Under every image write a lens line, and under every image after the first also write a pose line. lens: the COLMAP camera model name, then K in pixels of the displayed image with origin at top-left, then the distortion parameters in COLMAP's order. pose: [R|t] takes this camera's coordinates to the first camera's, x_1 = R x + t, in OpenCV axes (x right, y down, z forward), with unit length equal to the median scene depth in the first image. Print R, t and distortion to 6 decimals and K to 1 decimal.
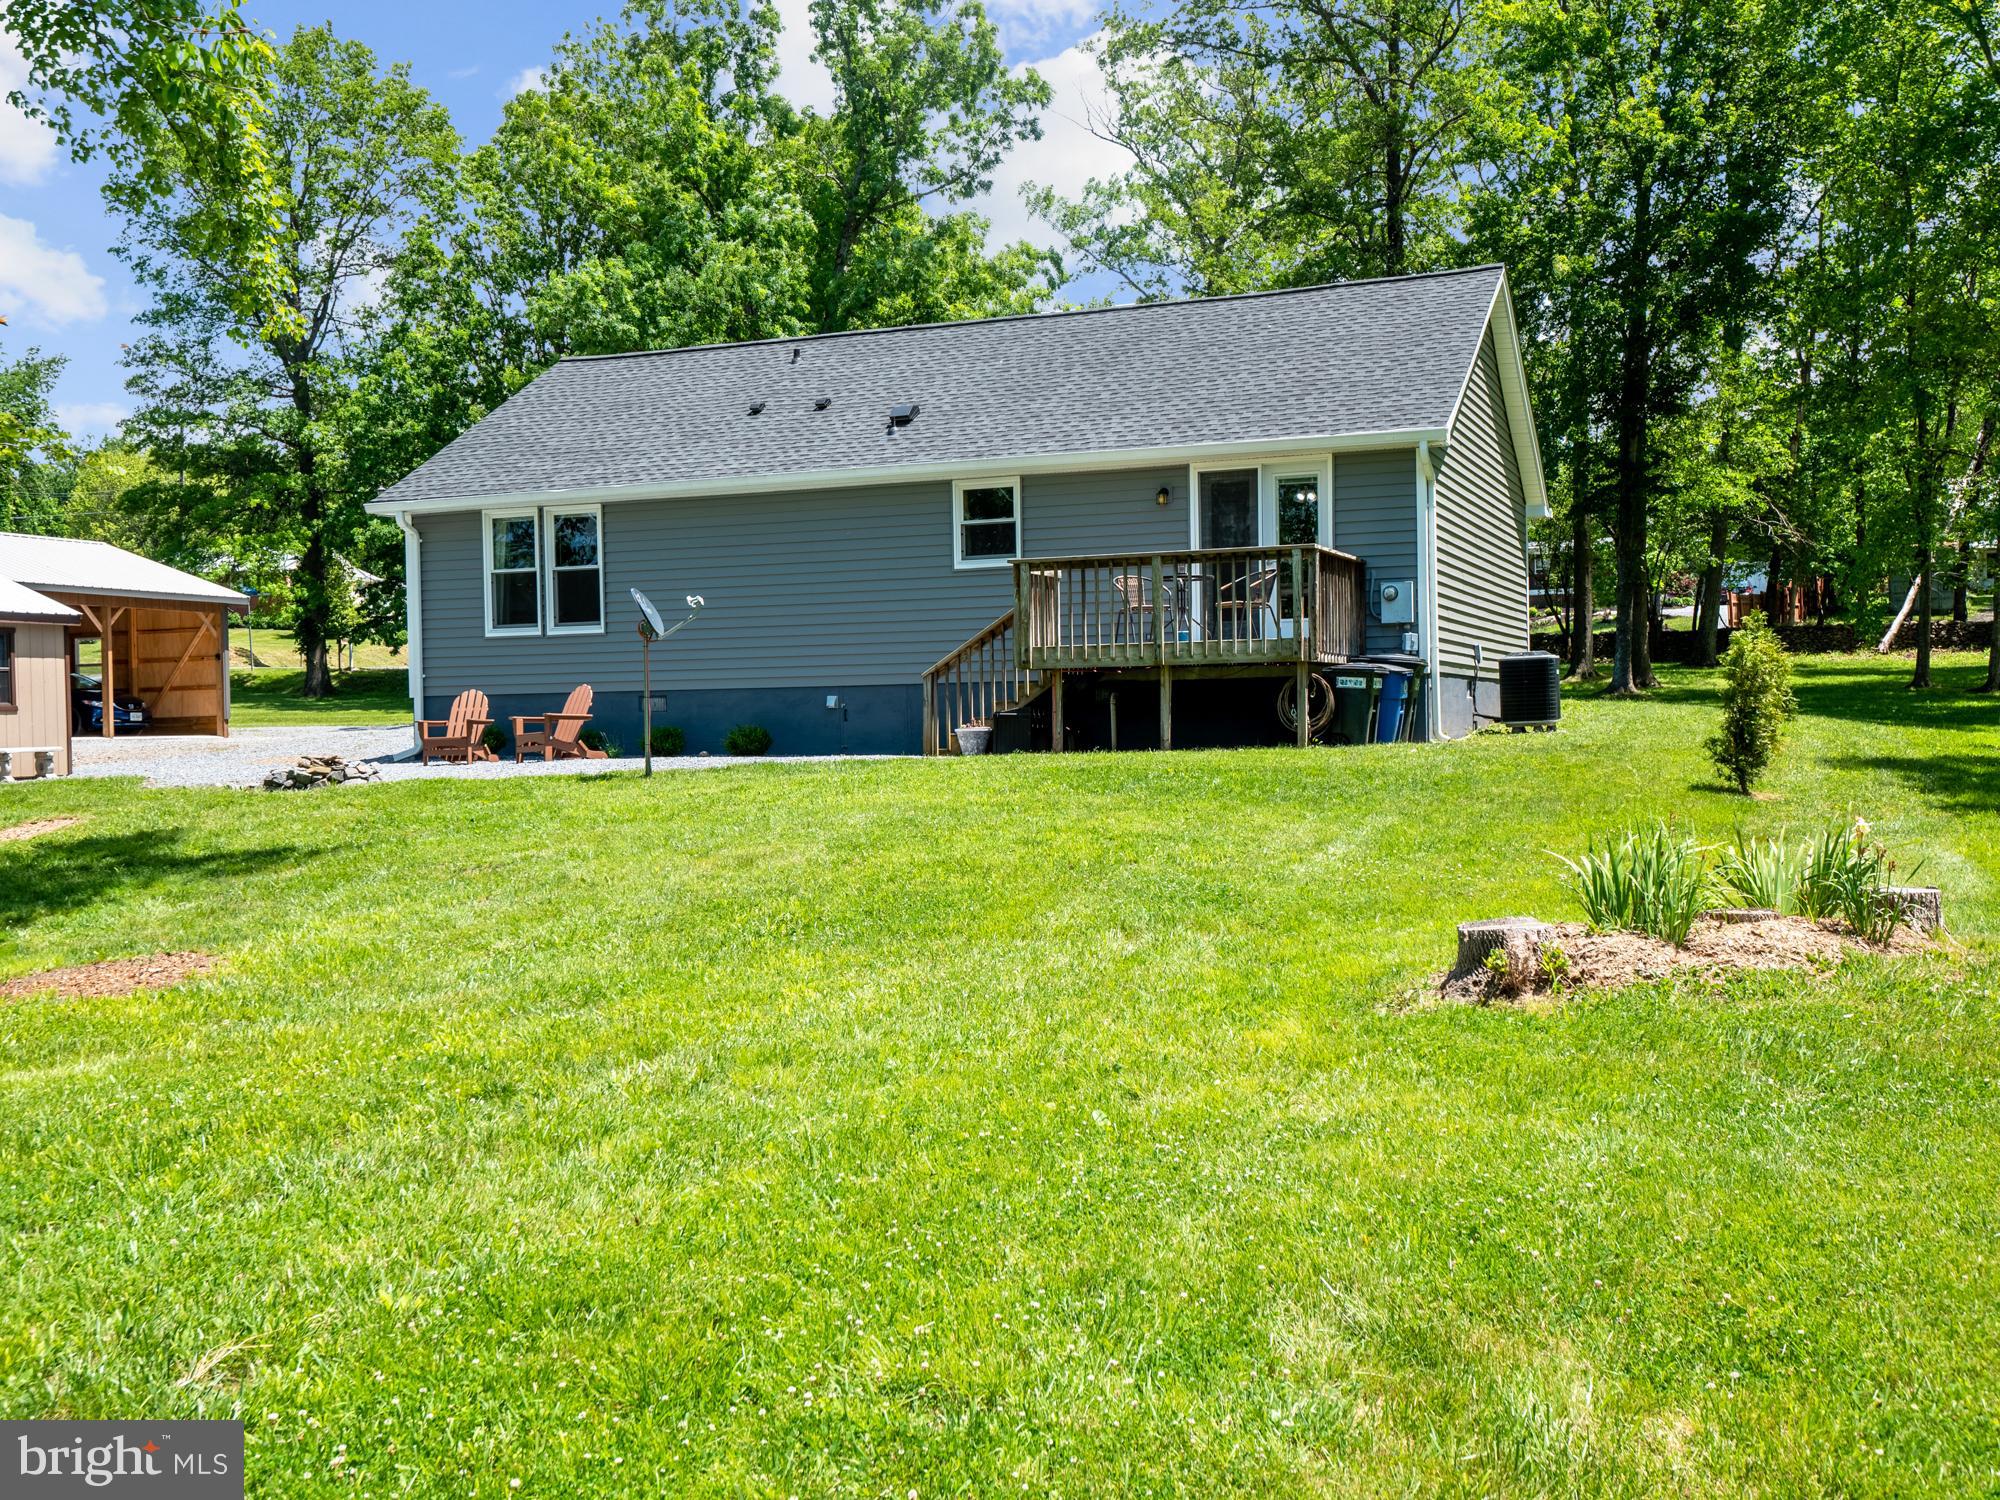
lens RADIAL K [[2013.3, 0, 1000.0], [0, 2013.3, 750.0], [0, 0, 1]] dist [0.040127, -0.005174]
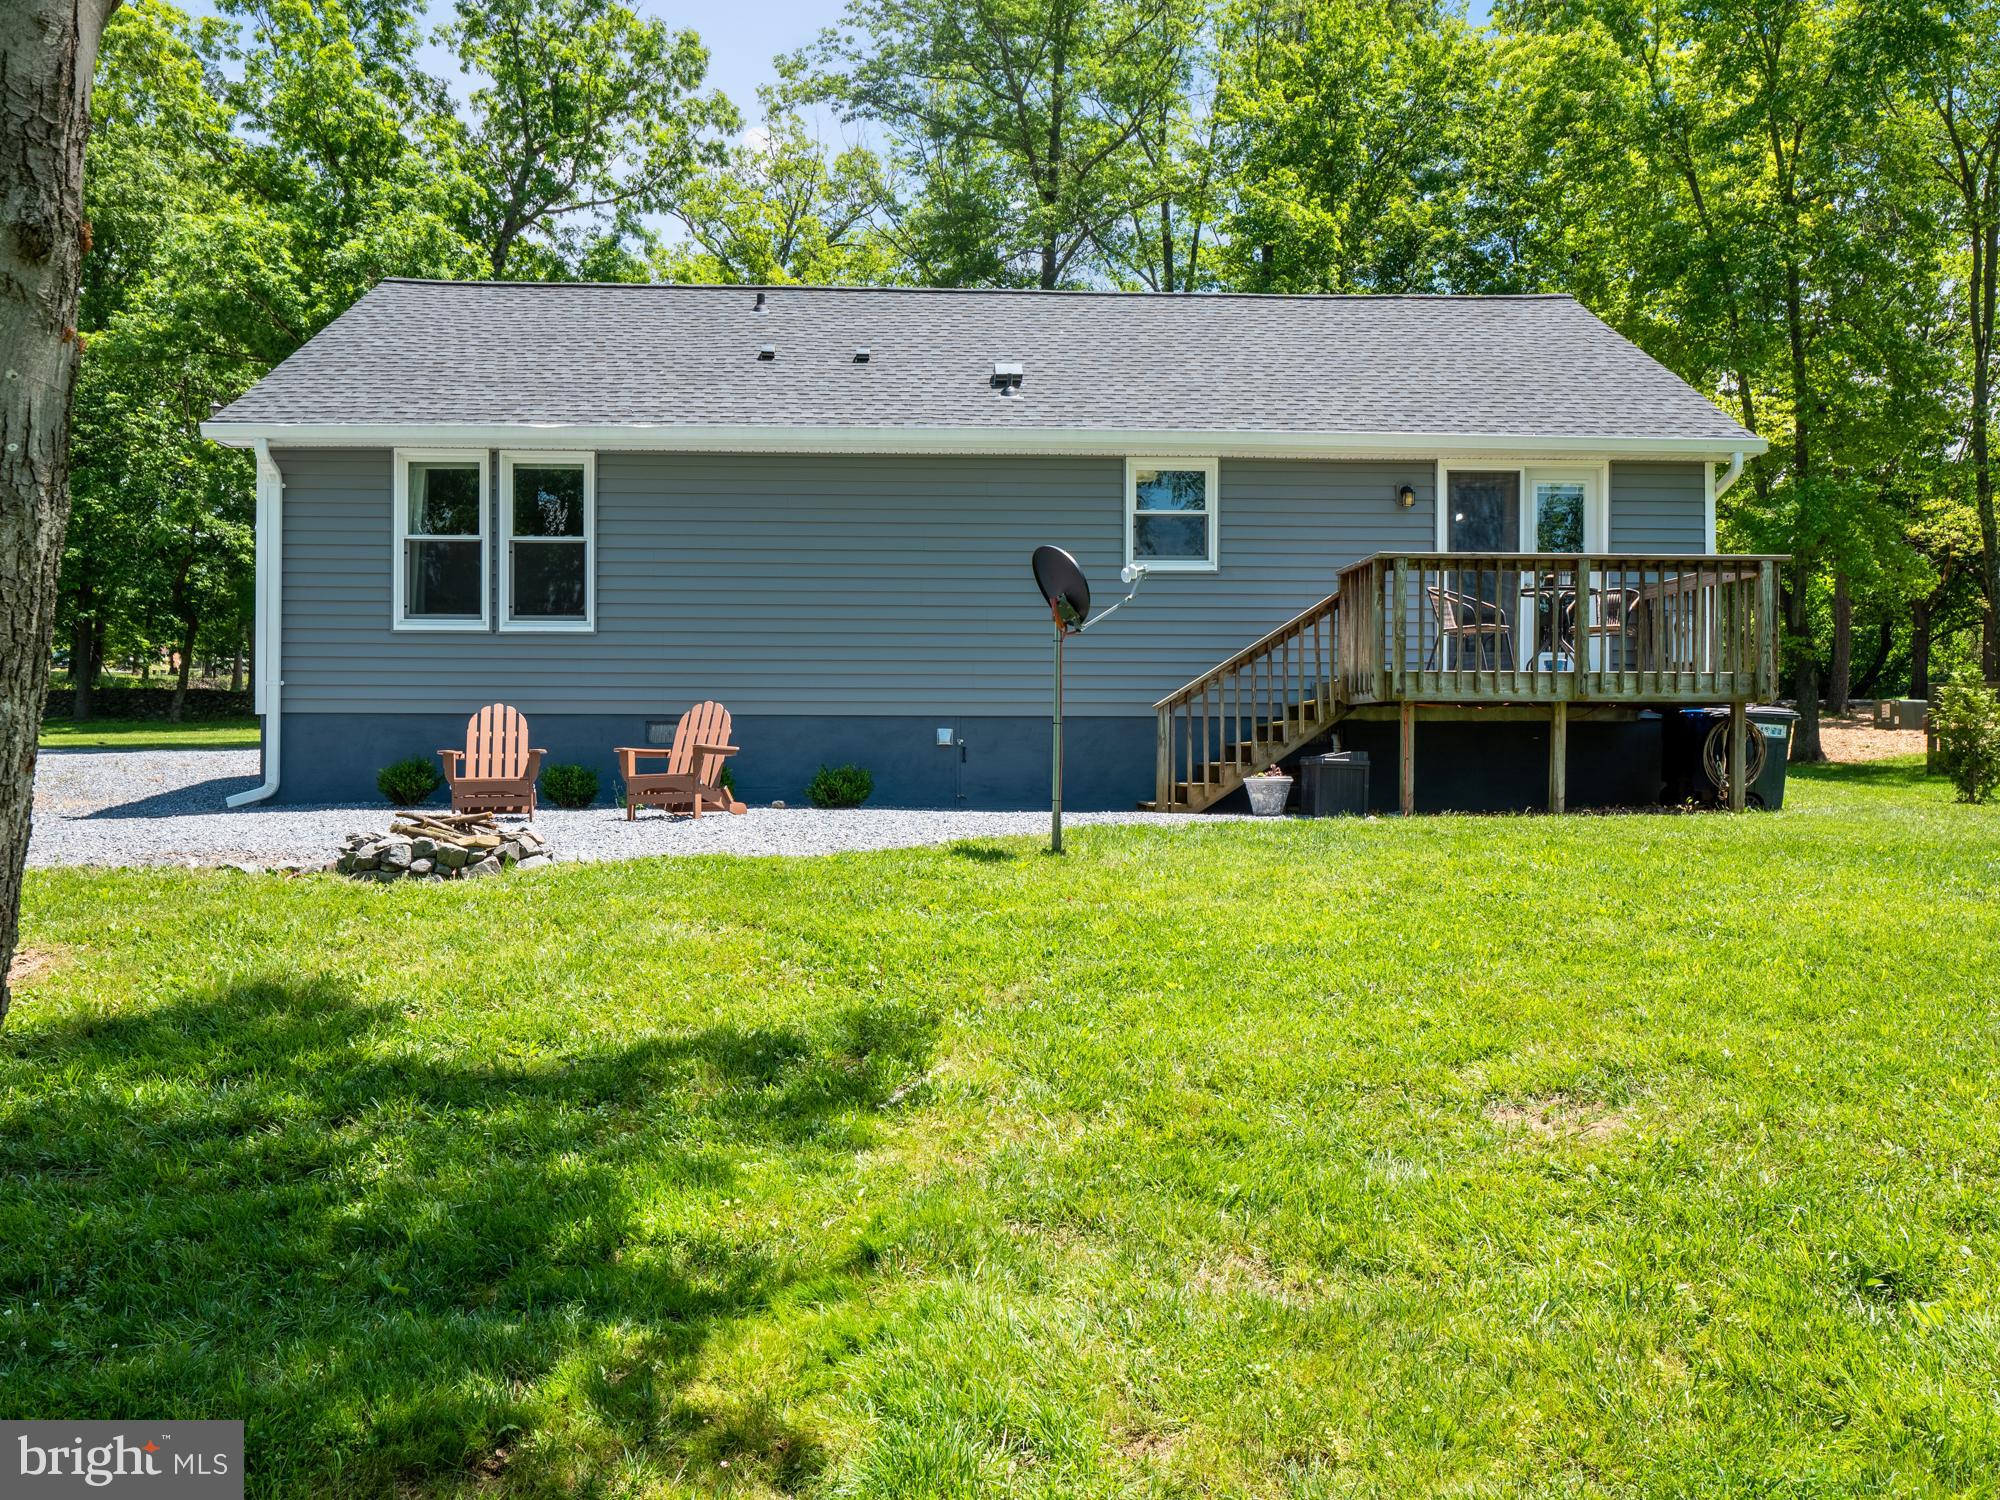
lens RADIAL K [[1601.8, 0, 1000.0], [0, 1601.8, 750.0], [0, 0, 1]] dist [-0.000891, -0.000616]
pose [[0.914056, 0.022448, 0.404967, -0.321197], [-0.014410, 0.999634, -0.022886, -0.005589], [-0.405333, 0.015084, 0.914045, 0.461412]]
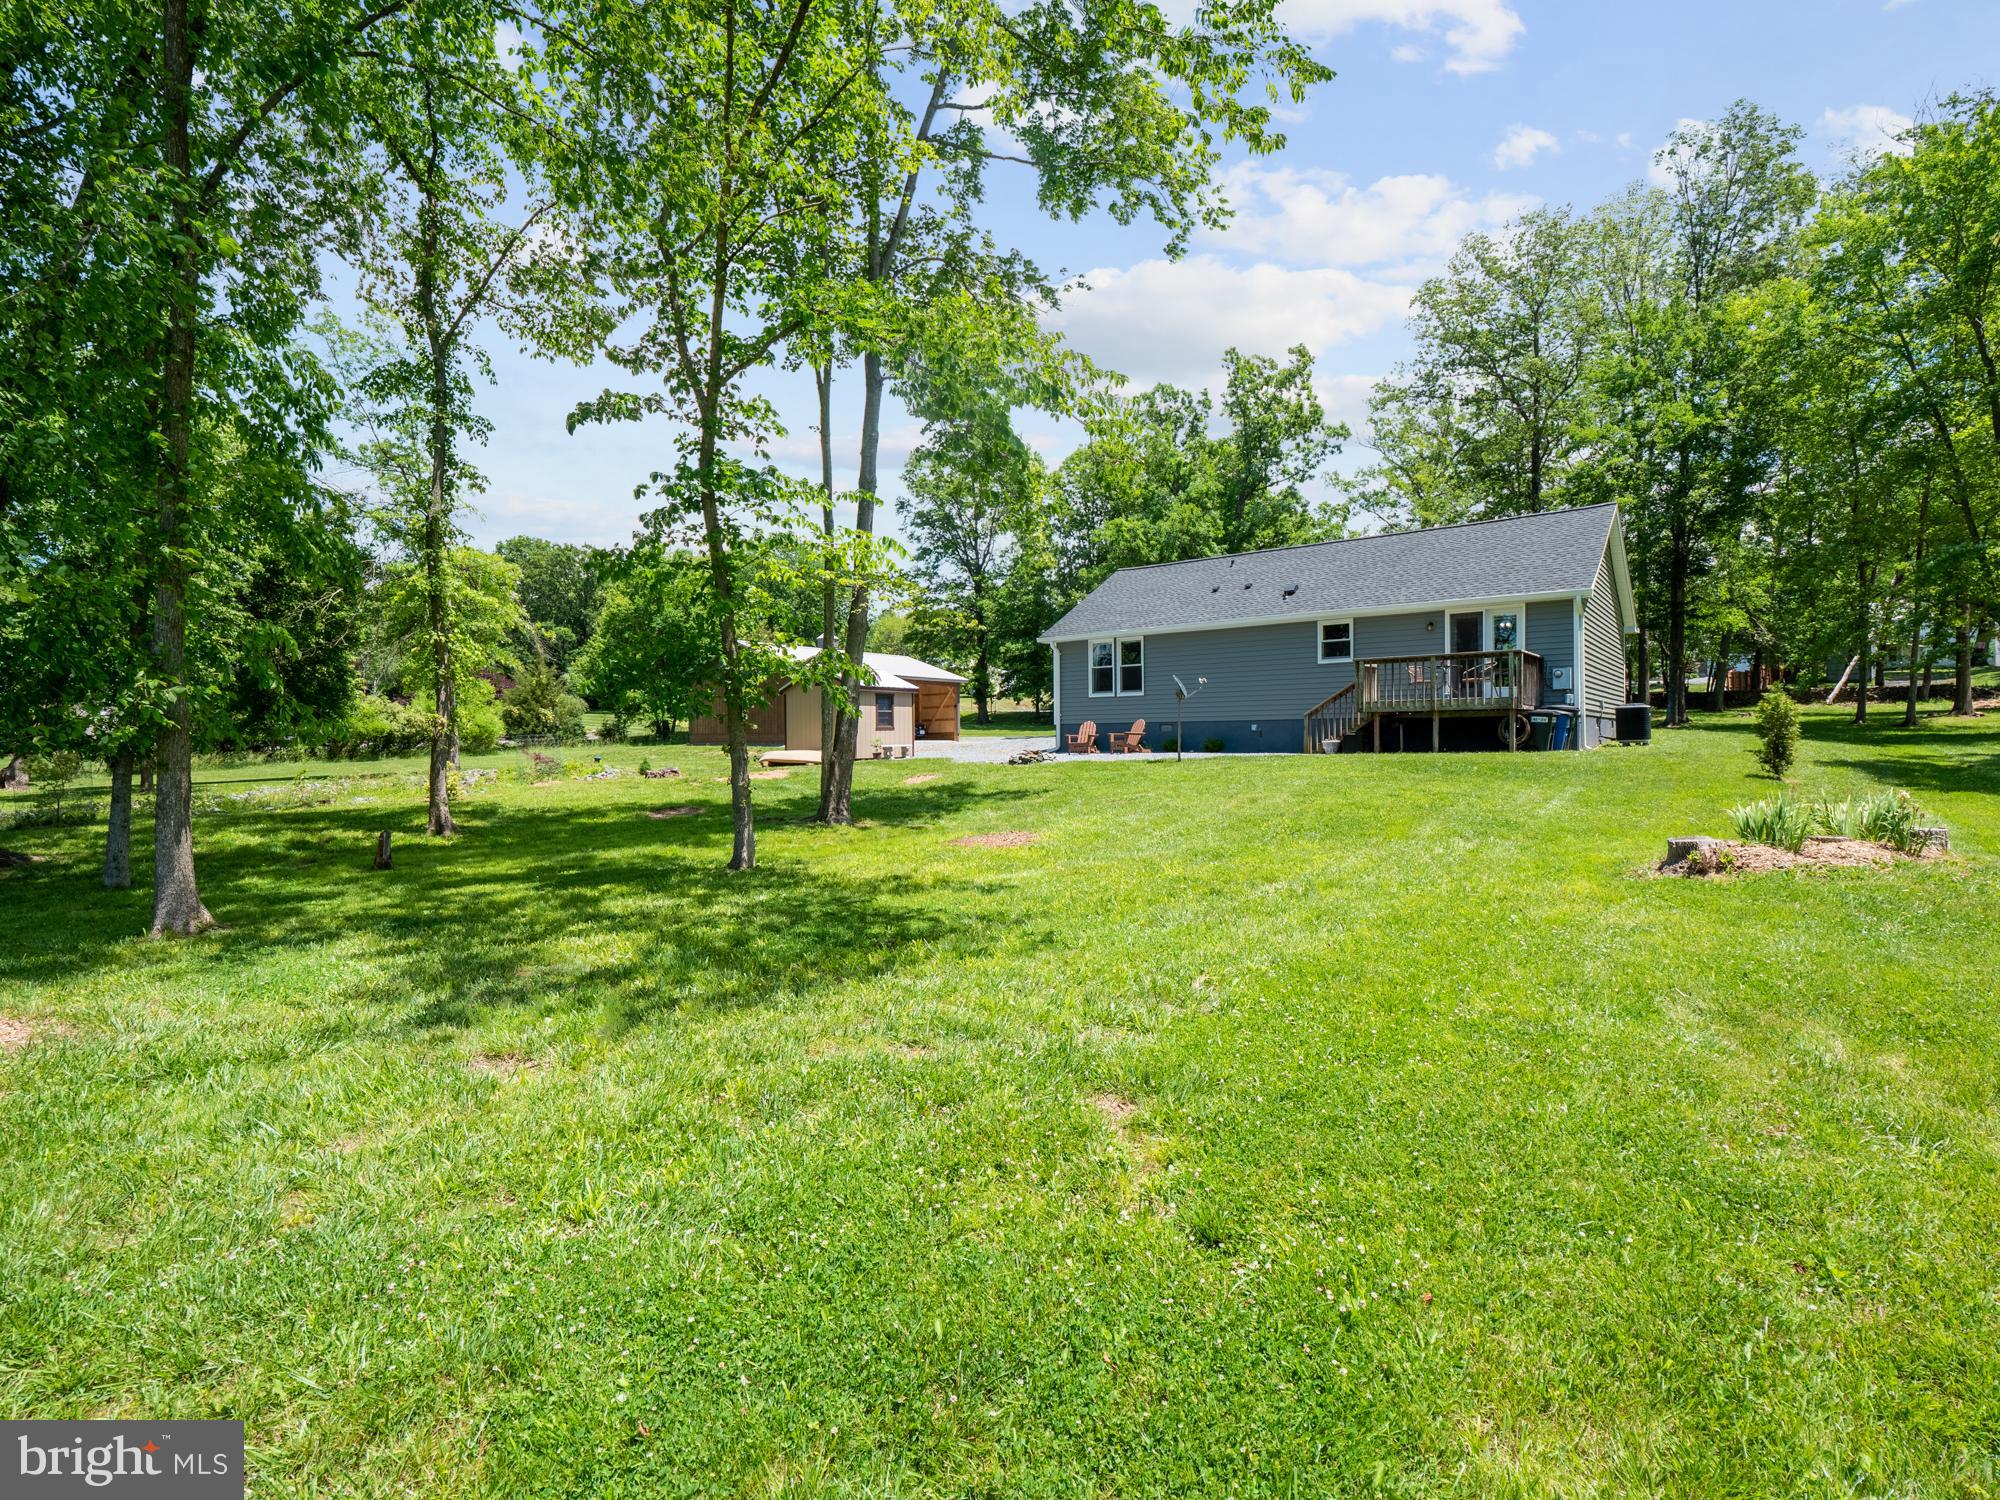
lens RADIAL K [[969.8, 0, 990.8], [0, 969.8, 743.6], [0, 0, 1]] dist [-0.017379, -0.000110]
pose [[0.956664, 0.011050, -0.290984, -0.054468], [-0.012970, 0.999905, -0.004671, 0.001325], [0.290905, 0.008243, 0.956717, -0.049388]]
